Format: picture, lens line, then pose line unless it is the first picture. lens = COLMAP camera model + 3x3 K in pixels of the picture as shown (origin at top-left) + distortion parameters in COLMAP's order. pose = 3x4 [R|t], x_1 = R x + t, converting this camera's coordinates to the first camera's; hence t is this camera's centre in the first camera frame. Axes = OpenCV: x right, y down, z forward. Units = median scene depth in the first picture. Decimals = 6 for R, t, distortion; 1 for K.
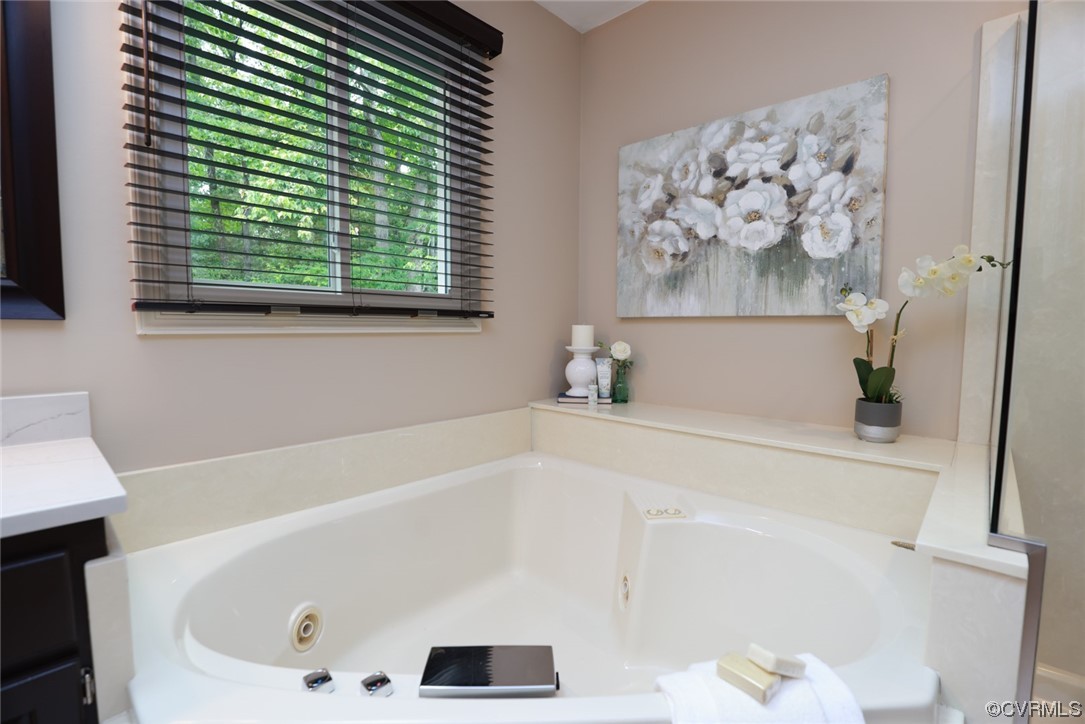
lens RADIAL K [[495.0, 0, 545.8], [0, 495.0, 366.2], [0, 0, 1]] dist [-0.034131, 0.006539]
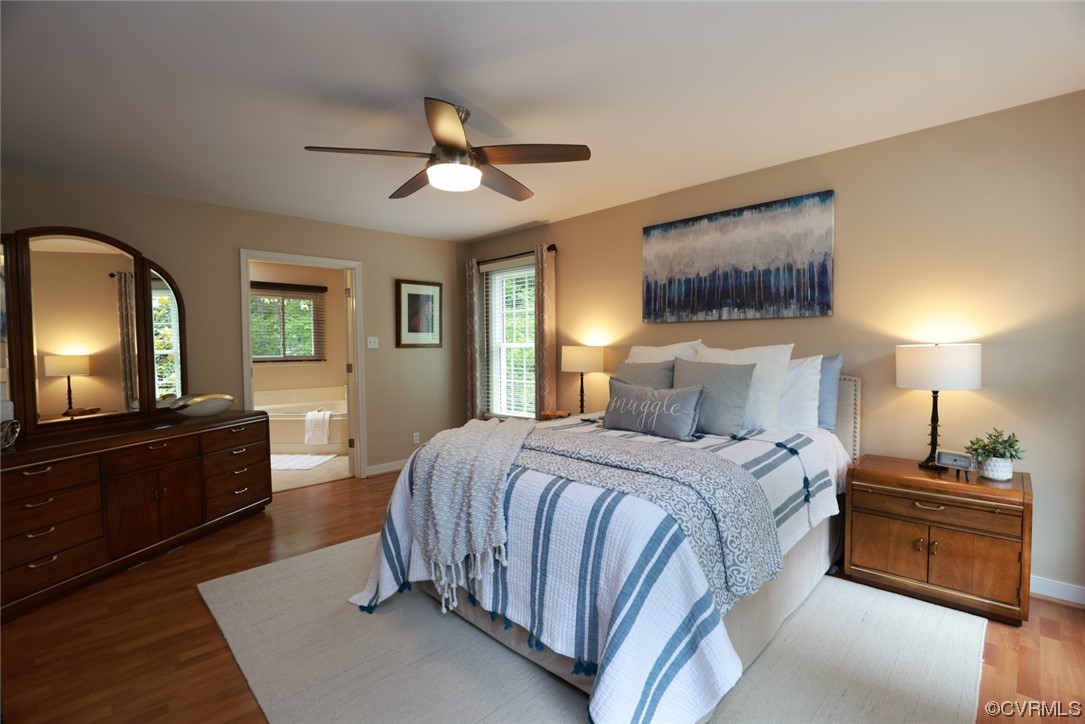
lens RADIAL K [[495.0, 0, 545.8], [0, 495.0, 366.2], [0, 0, 1]] dist [-0.034131, 0.006539]
pose [[0.998870, -0.009996, -0.046470, 1.793673], [0.007868, 0.998922, -0.045751, 0.128186], [0.046878, 0.045333, 0.997871, -2.736641]]
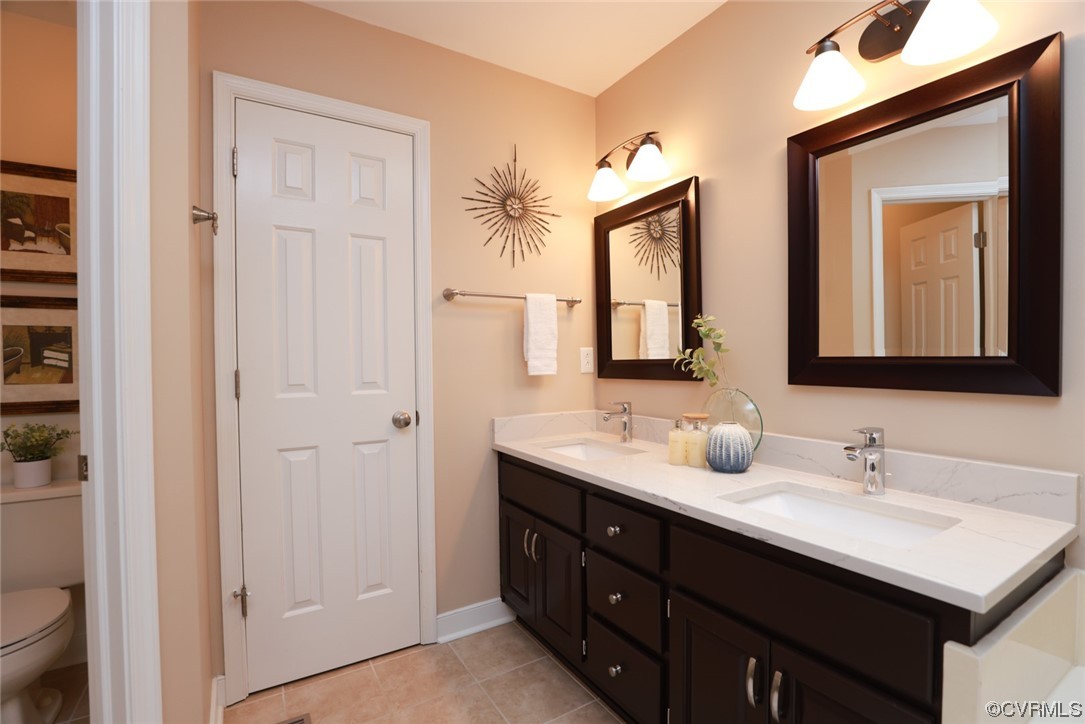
lens RADIAL K [[495.0, 0, 545.8], [0, 495.0, 366.2], [0, 0, 1]] dist [-0.034131, 0.006539]
pose [[-0.268489, 0.005937, -0.963265, 0.120533], [-0.070366, 0.997189, 0.025759, -0.063867], [0.960709, 0.074697, -0.267316, 0.149664]]
